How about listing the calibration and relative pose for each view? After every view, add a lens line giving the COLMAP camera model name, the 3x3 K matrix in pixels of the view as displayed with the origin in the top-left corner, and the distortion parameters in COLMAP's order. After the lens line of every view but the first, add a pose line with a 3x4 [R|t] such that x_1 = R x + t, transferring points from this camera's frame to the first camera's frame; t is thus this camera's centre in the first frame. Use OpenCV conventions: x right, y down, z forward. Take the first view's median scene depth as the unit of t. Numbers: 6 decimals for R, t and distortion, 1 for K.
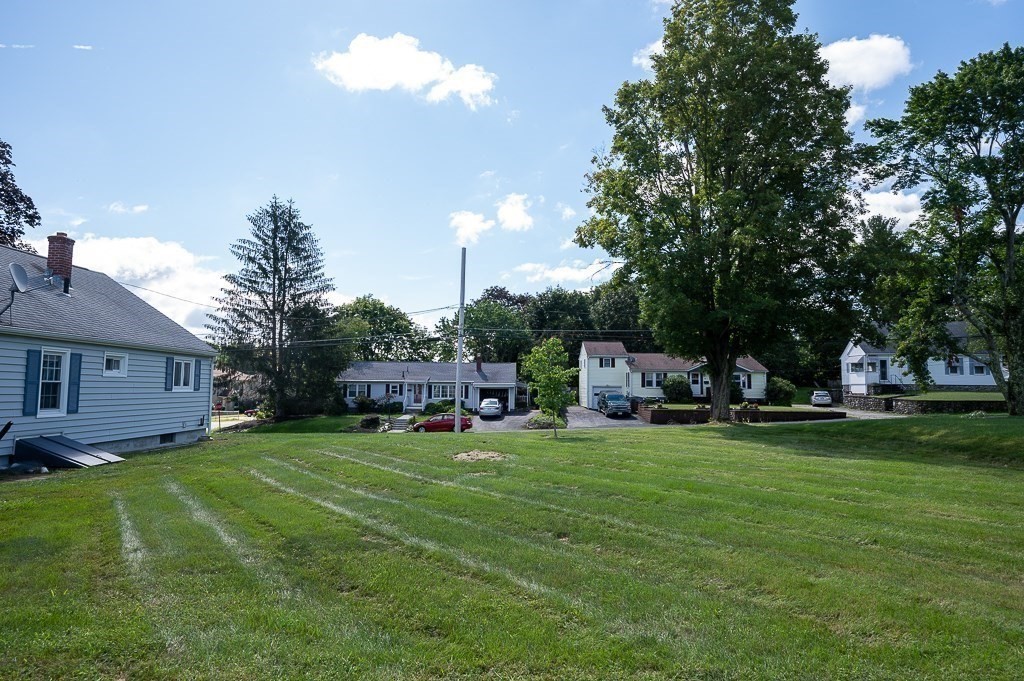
lens RADIAL K [[581.8, 0, 512.0], [0, 581.8, 340.5], [0, 0, 1]] dist [-0.001709, -0.000248]
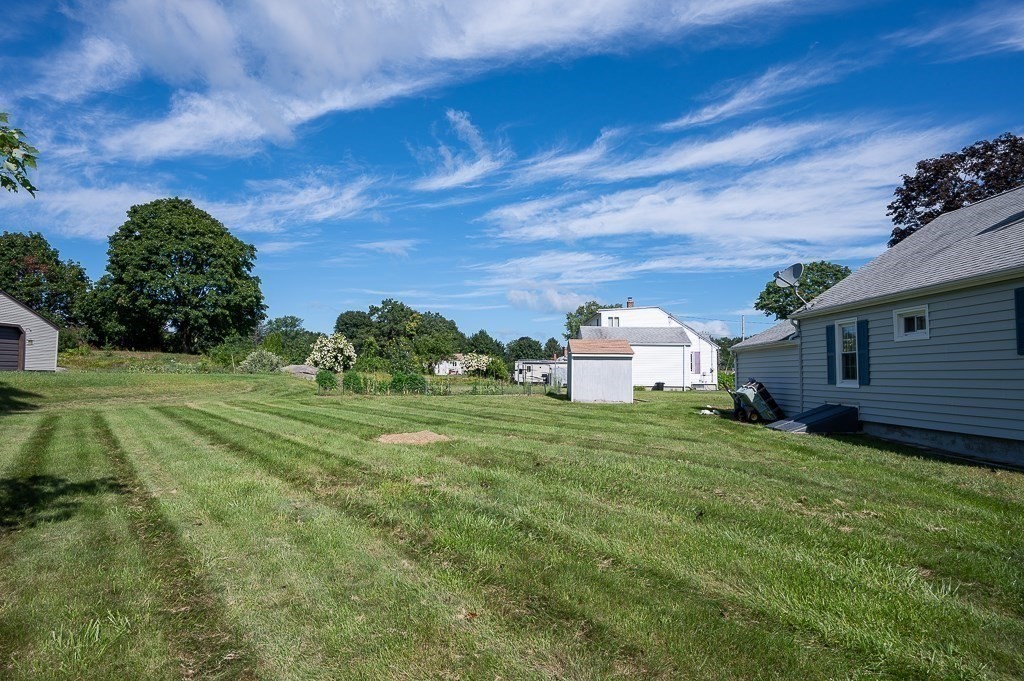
lens RADIAL K [[597.4, 0, 512.0], [0, 597.4, 340.5], [0, 0, 1]] dist [0.000197, -0.000012]
pose [[-0.999360, -0.007281, -0.035011, -0.157874], [-0.002195, 0.989696, -0.143169, 0.191421], [0.035693, -0.143001, -0.989079, 1.919697]]
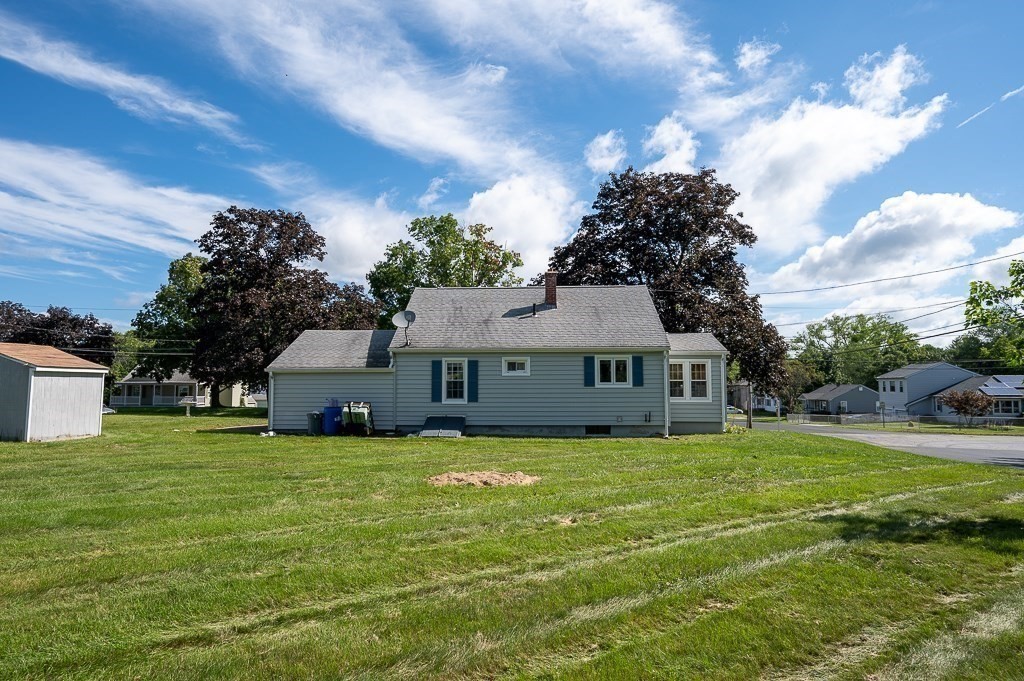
lens RADIAL K [[581.8, 0, 512.0], [0, 581.8, 340.5], [0, 0, 1]] dist [-0.001709, -0.000248]
pose [[-0.030182, -0.063706, -0.997512, 0.693582], [0.083362, 0.994330, -0.066025, 0.076116], [0.996062, -0.085147, -0.024700, 1.136046]]
